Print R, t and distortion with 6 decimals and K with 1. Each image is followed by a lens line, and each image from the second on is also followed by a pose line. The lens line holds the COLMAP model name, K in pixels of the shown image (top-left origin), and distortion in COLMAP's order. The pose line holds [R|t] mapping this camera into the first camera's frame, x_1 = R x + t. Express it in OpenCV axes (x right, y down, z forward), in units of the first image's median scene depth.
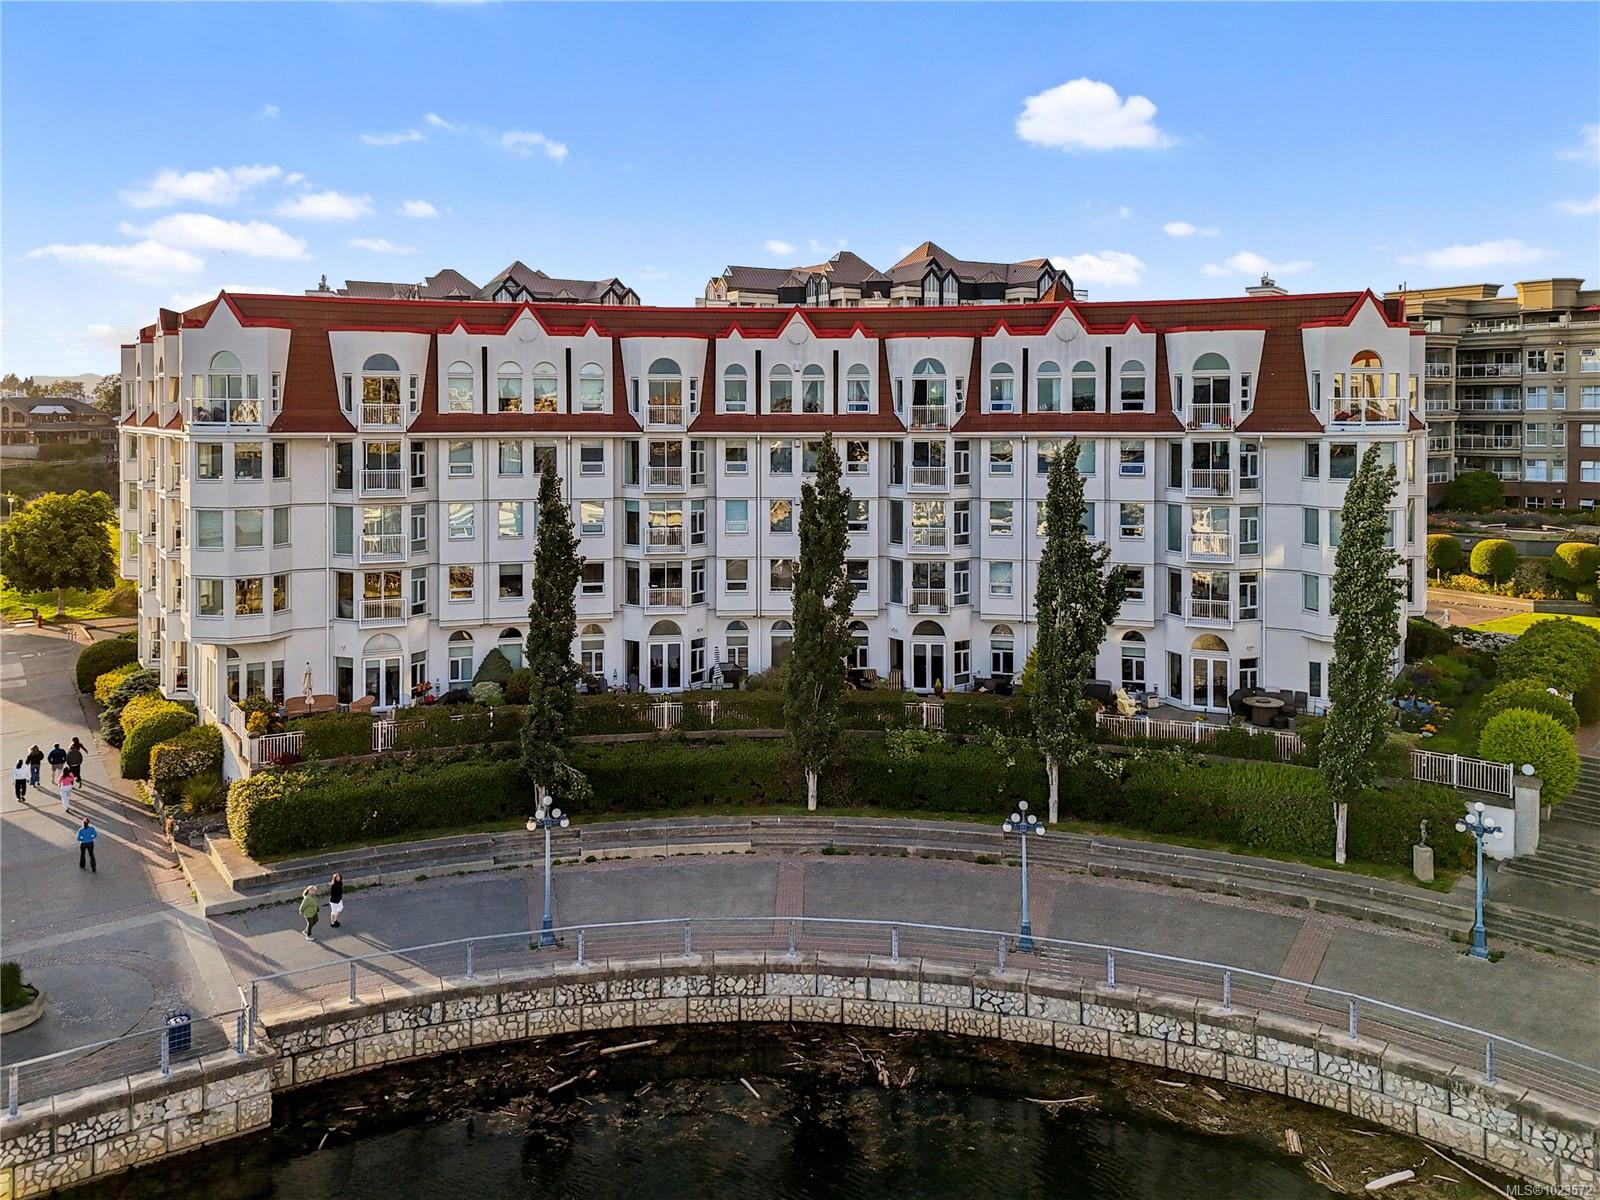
lens RADIAL K [[1211.2, 0, 787.2], [0, 1211.2, 459.7], [0, 0, 1]] dist [0.048806, -0.035289]
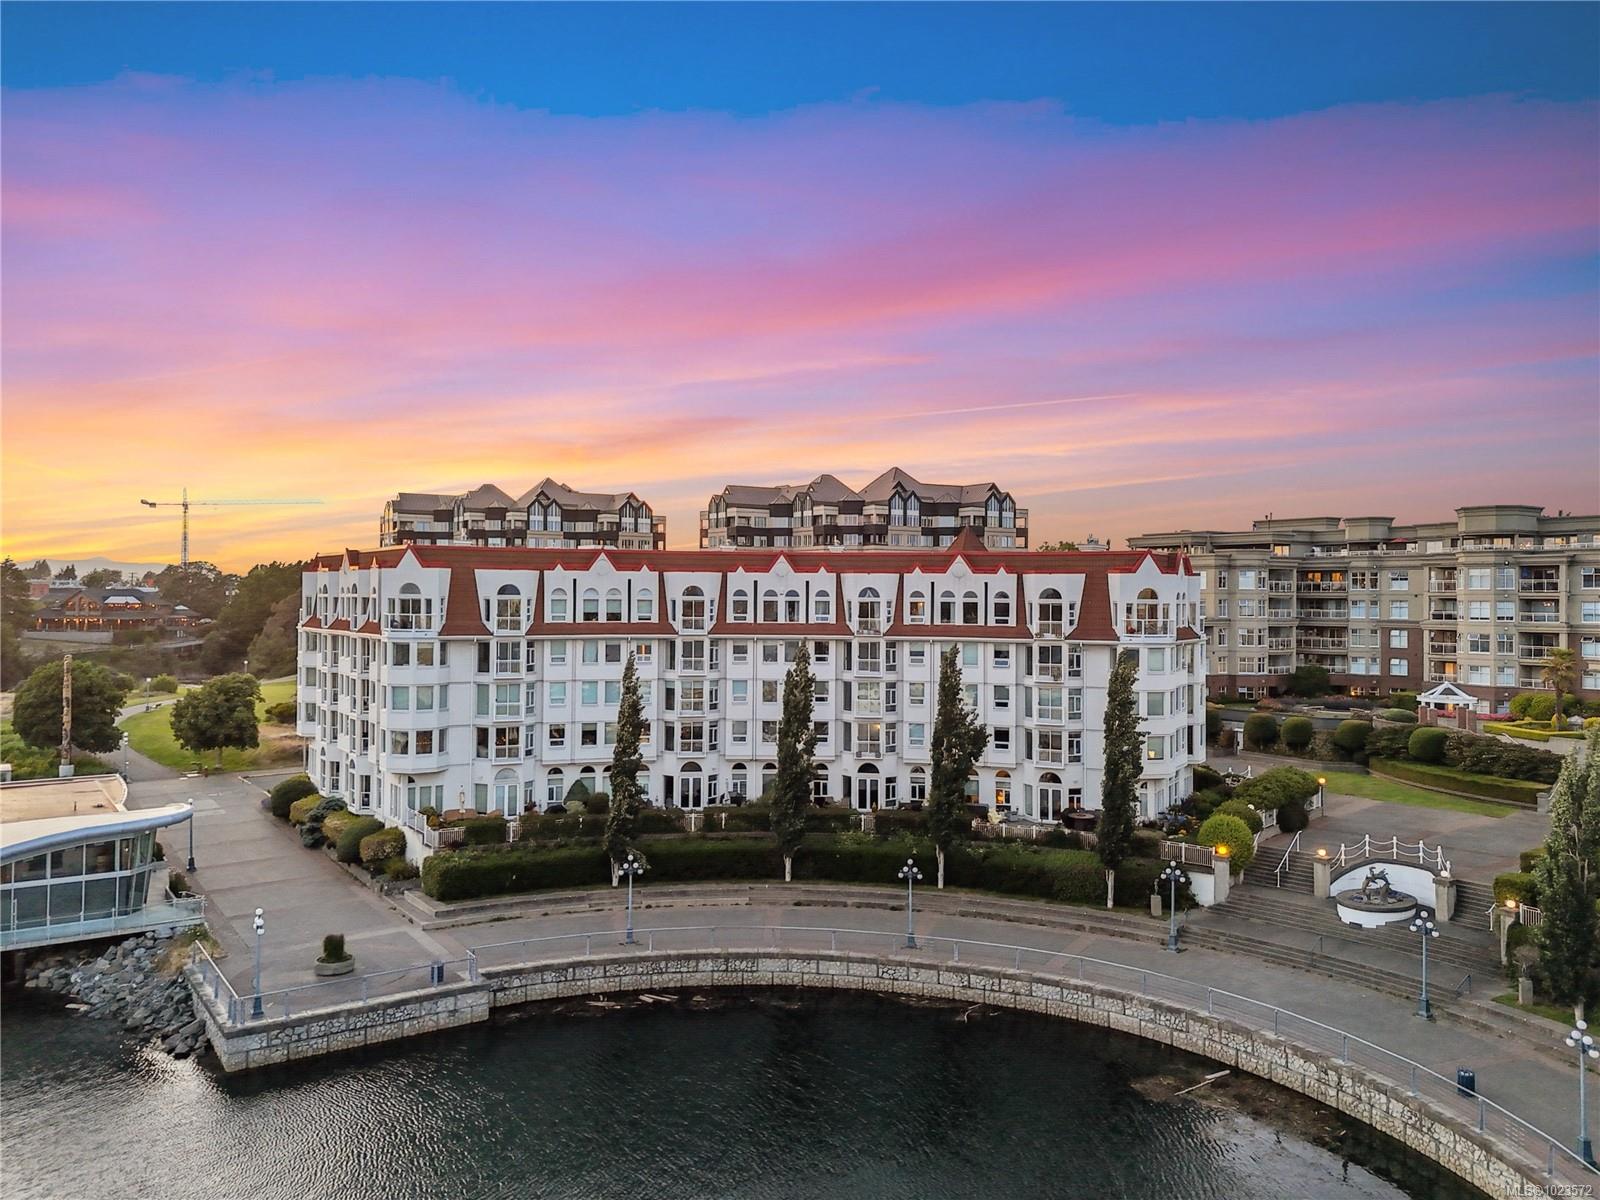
lens RADIAL K [[1211.2, 0, 800.1], [0, 1211.2, 587.3], [0, 0, 1]] dist [0.048806, -0.035289]
pose [[0.999741, 0.009976, 0.020440, 0.000404], [-0.009008, 0.998859, -0.046900, -0.014923], [-0.020884, 0.046703, 0.998690, -0.549925]]
